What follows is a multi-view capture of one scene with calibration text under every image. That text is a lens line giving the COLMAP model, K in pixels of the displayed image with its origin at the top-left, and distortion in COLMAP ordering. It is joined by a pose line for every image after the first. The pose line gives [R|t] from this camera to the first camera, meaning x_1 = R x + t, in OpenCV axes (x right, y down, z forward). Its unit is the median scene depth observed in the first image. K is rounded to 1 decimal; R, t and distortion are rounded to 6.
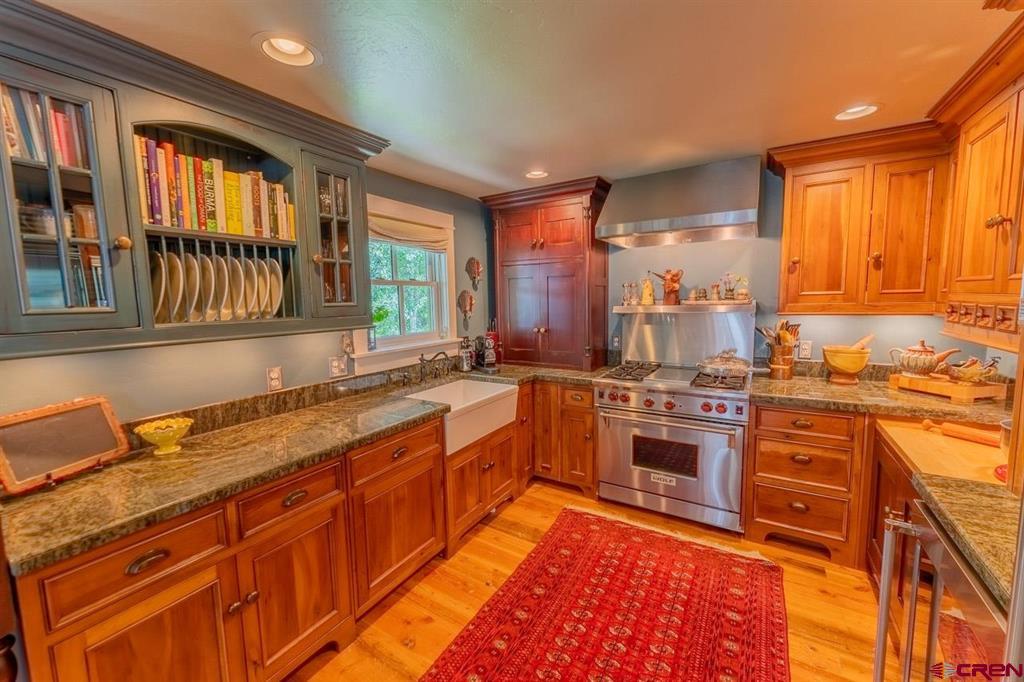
lens RADIAL K [[409.2, 0, 512.0], [0, 409.2, 341.0], [0, 0, 1]] dist [0.000621, 0.000047]
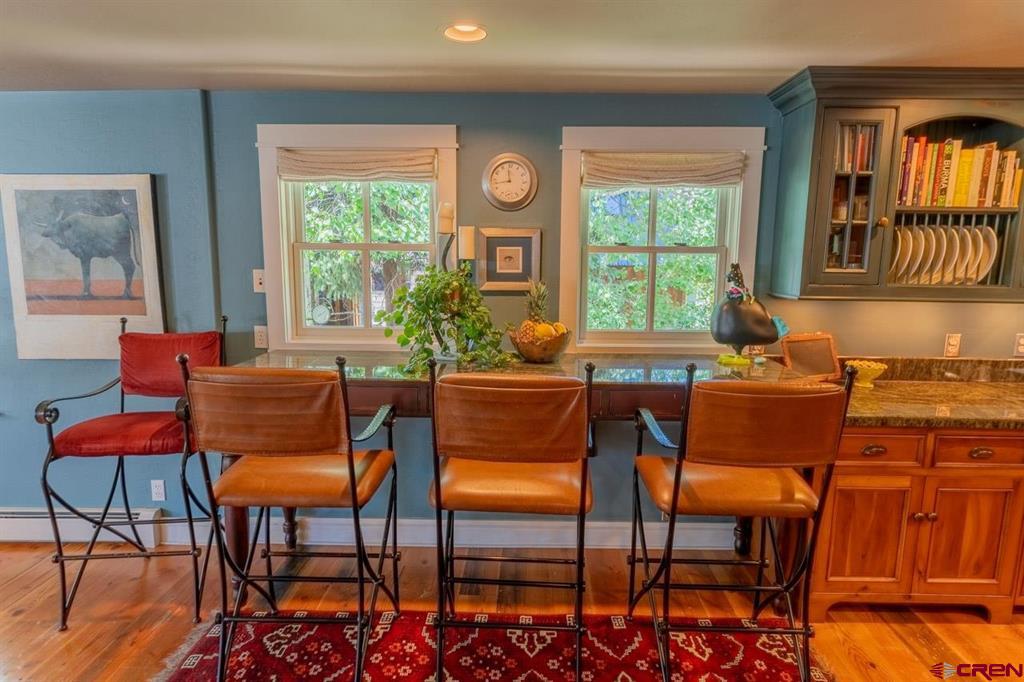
lens RADIAL K [[569.7, 0, 512.0], [0, 569.7, 341.0], [0, 0, 1]] dist [-0.000986, 0.000093]
pose [[0.500508, 0.153930, -0.851937, 0.075163], [-0.112397, 0.987291, 0.112353, 0.056227], [0.858405, 0.039521, 0.511448, -0.762502]]
